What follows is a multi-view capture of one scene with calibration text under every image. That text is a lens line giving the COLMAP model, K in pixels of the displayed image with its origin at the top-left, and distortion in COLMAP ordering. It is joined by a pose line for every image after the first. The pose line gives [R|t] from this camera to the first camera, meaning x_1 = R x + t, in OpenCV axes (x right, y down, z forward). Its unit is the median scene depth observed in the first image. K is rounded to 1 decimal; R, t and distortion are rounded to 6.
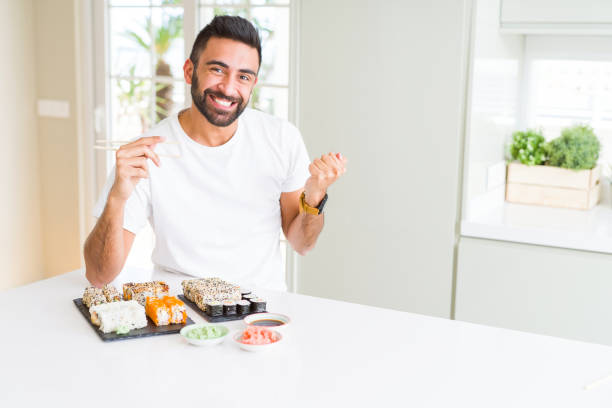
lens RADIAL K [[893.0, 0, 318.7], [0, 893.0, 192.6], [0, 0, 1]] dist [-0.111252, 0.000000]
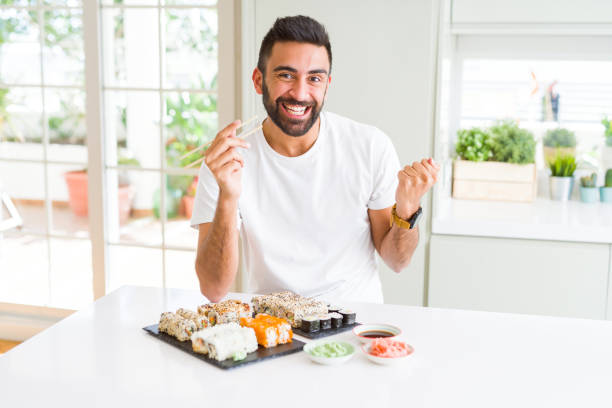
lens RADIAL K [[893.0, 0, 310.5], [0, 893.0, 201.8], [0, 0, 1]] dist [-0.111252, 0.000000]
pose [[0.971601, -0.049794, 0.231326, -0.309755], [0.047178, 0.998745, 0.016829, -0.017103], [-0.231874, -0.005438, 0.972731, 0.057867]]
